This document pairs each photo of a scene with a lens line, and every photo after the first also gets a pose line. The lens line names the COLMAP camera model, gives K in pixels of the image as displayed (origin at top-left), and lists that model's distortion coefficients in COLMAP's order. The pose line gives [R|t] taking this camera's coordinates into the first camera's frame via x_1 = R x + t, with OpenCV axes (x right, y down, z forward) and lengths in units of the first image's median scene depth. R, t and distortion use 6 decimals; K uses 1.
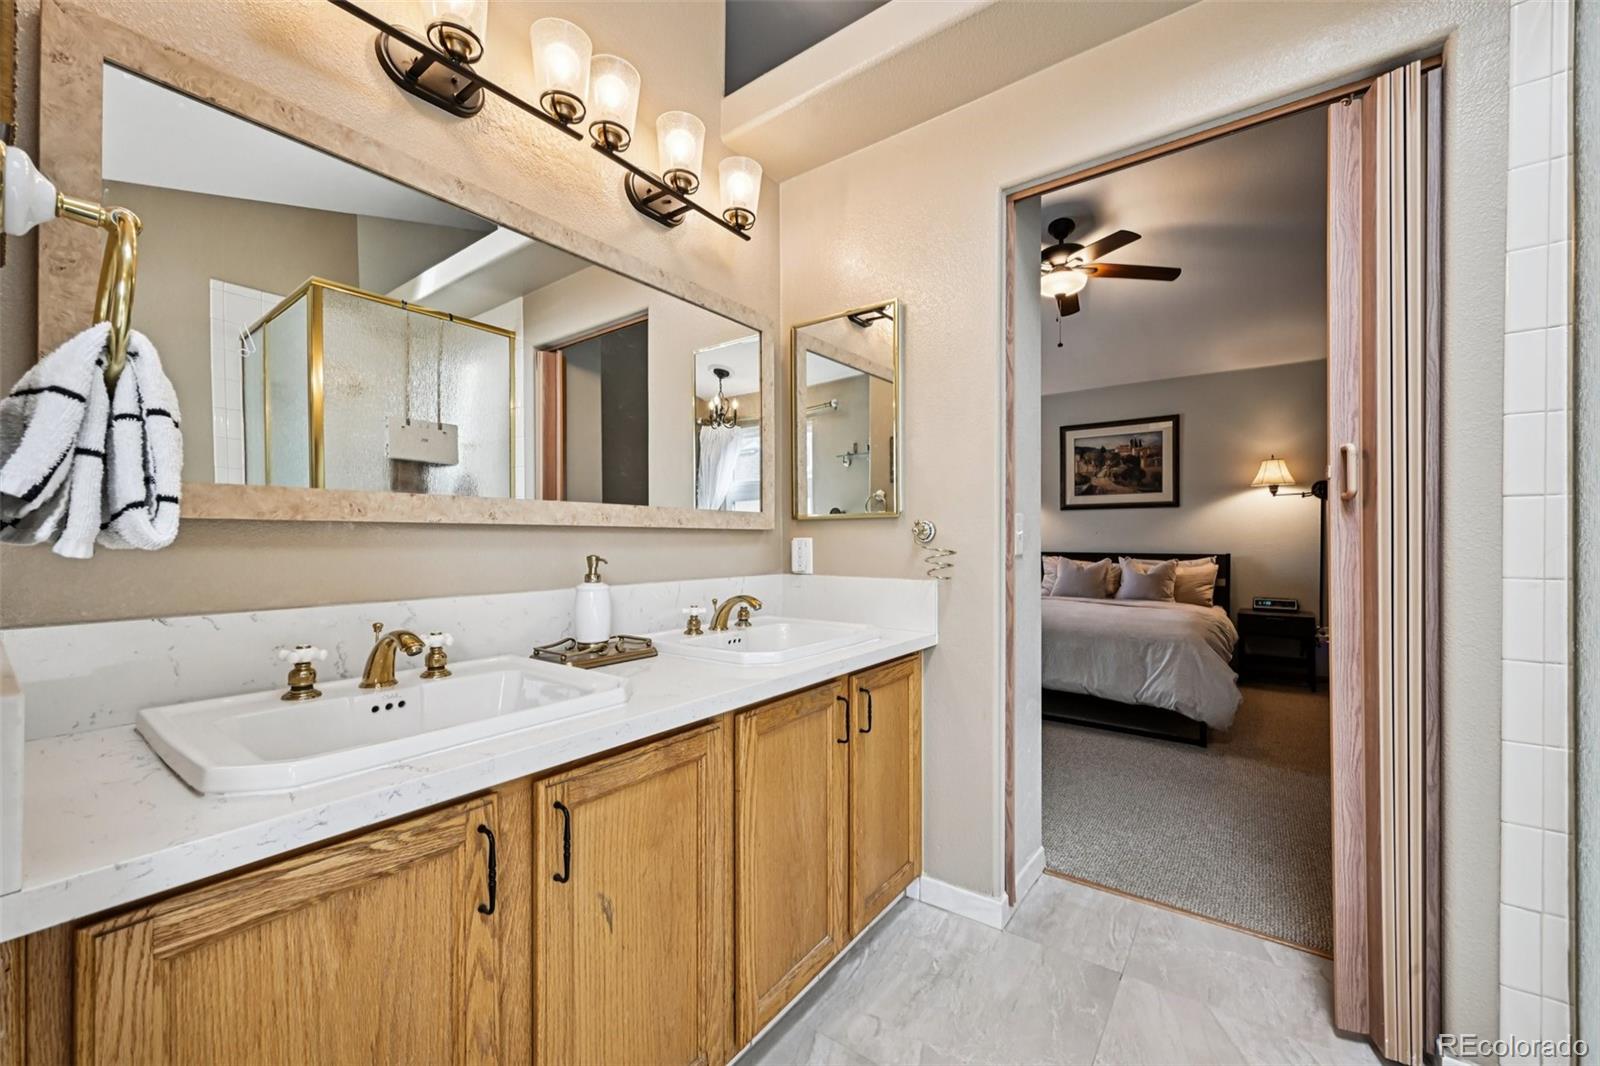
lens RADIAL K [[624.8, 0, 805.8], [0, 624.8, 543.2], [0, 0, 1]] dist [-0.001506, -0.000016]
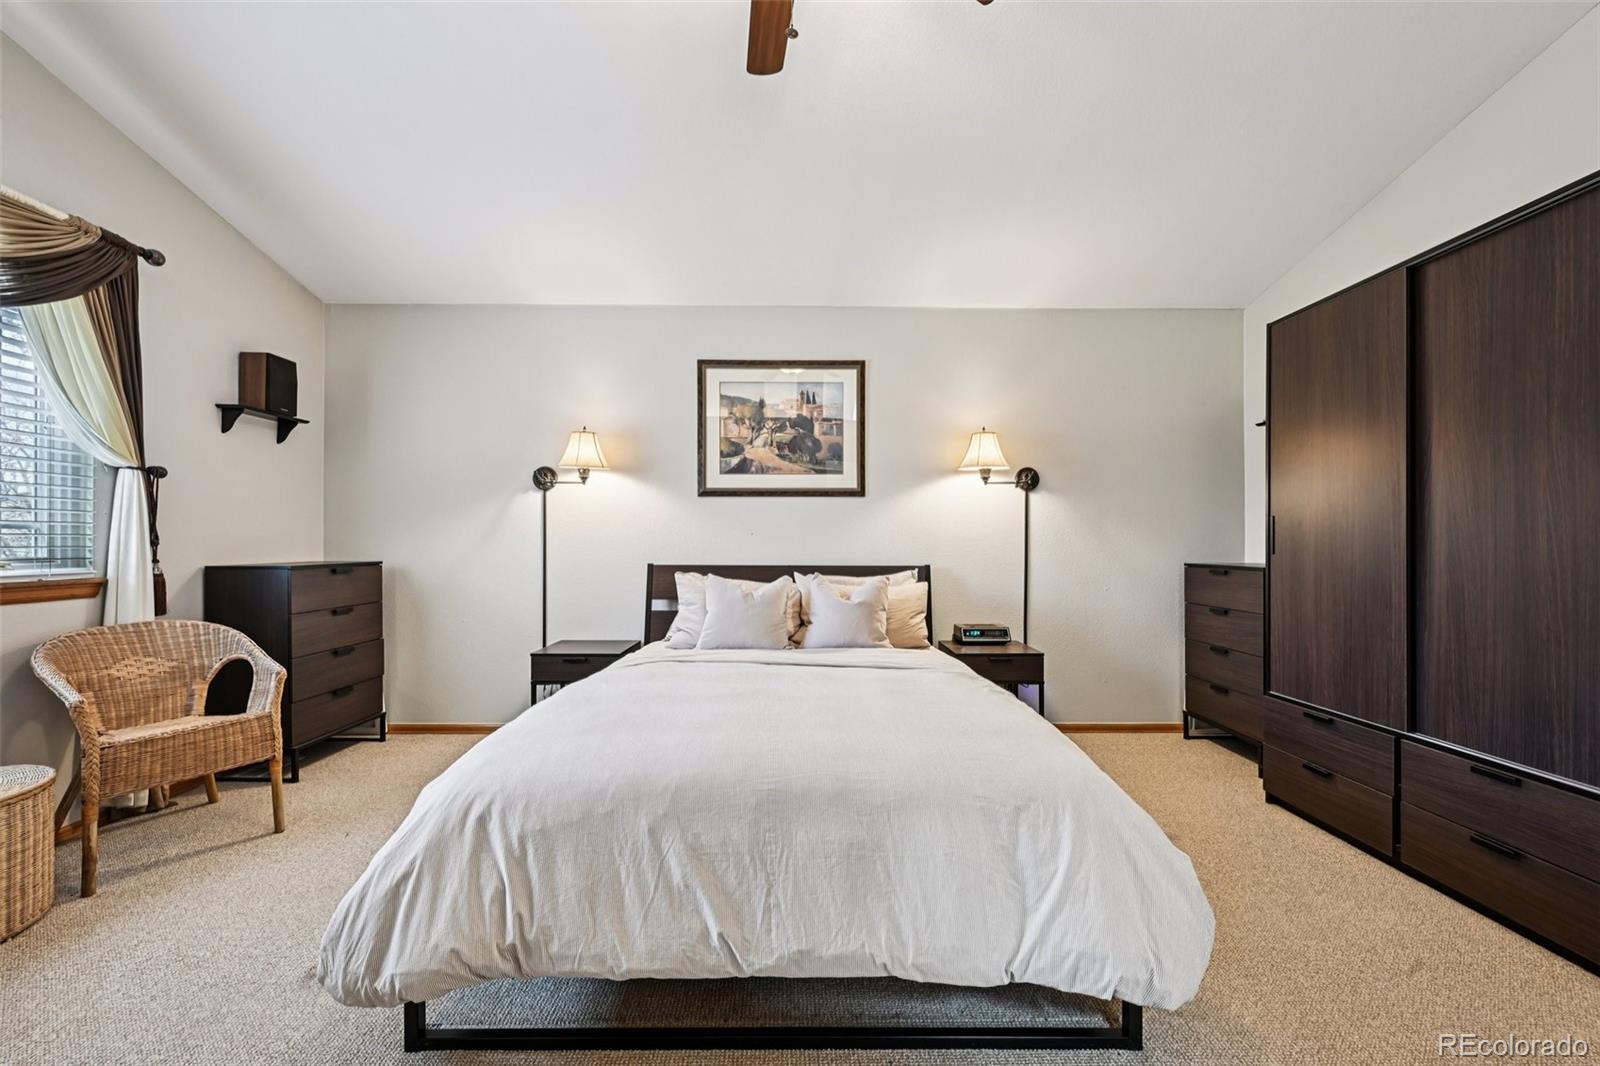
lens RADIAL K [[624.8, 0, 802.4], [0, 624.8, 543.1], [0, 0, 1]] dist [-0.001506, -0.000016]
pose [[0.796478, 0.003150, 0.604659, 0.131638], [0.001653, 0.999971, -0.007387, -0.002684], [-0.604665, 0.006884, 0.796450, 0.498504]]
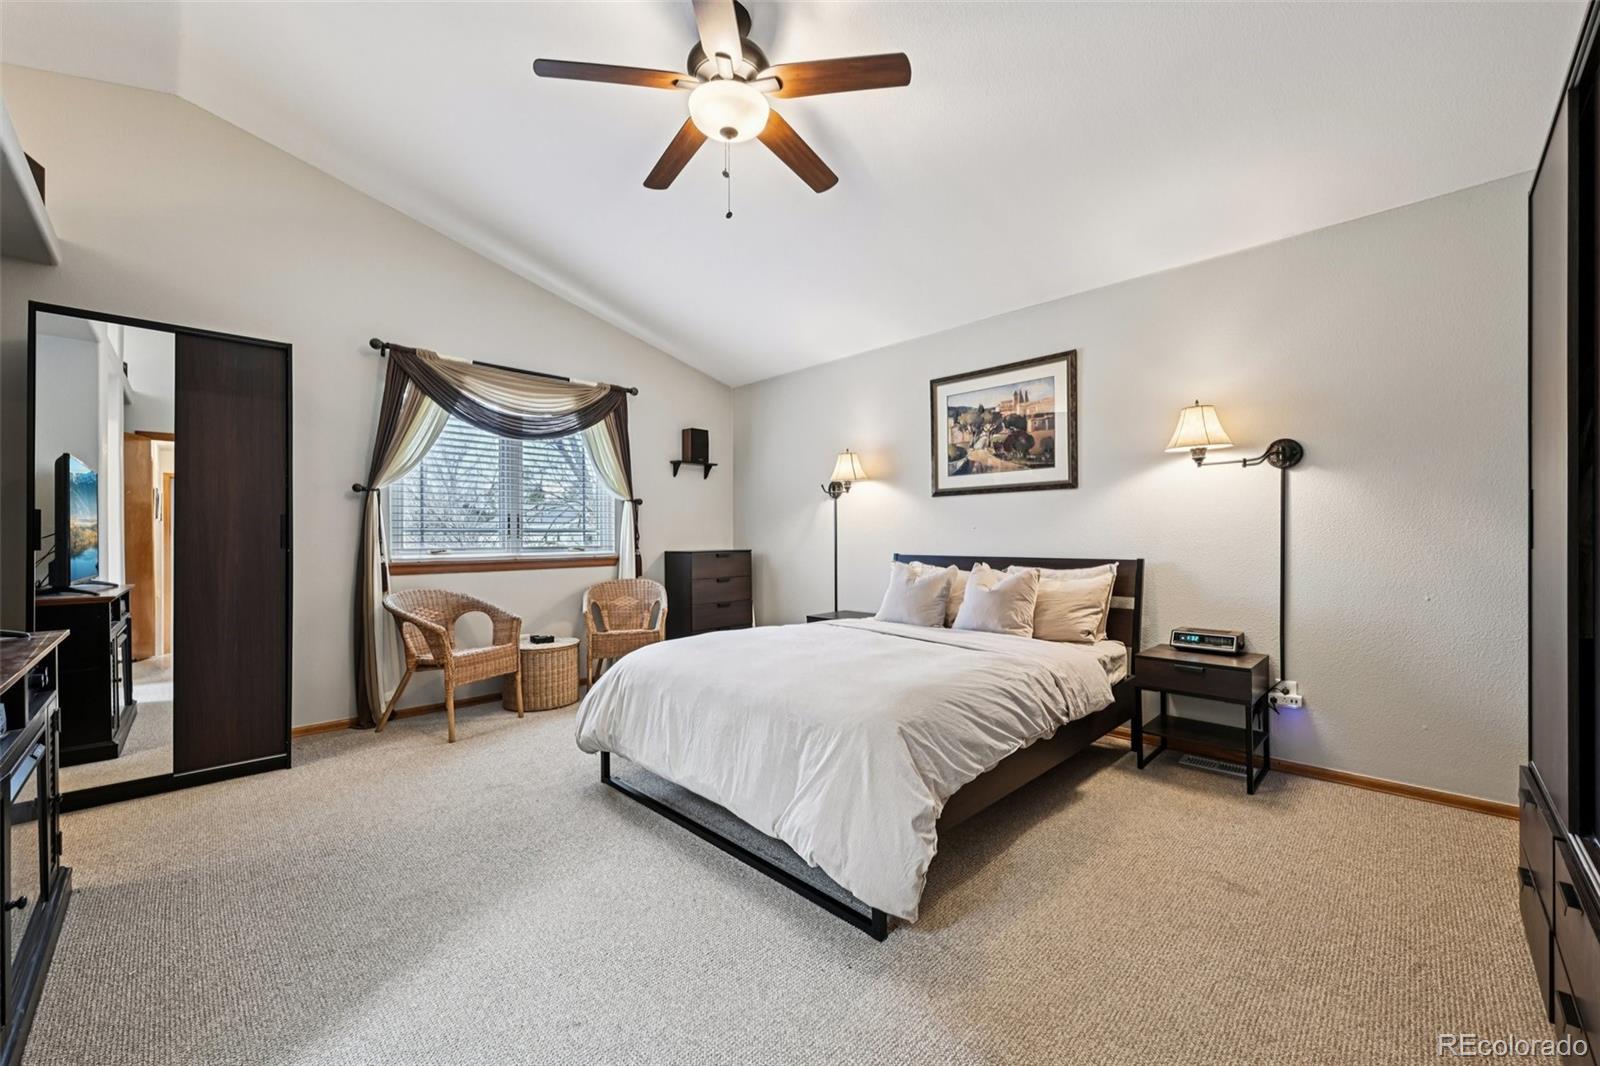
lens RADIAL K [[624.8, 0, 807.3], [0, 624.8, 541.9], [0, 0, 1]] dist [-0.001506, -0.000016]
pose [[0.990088, -0.002601, -0.140422, 0.405859], [0.002588, 0.999997, -0.000271, -0.001520], [0.140422, -0.000095, 0.990092, 0.298103]]
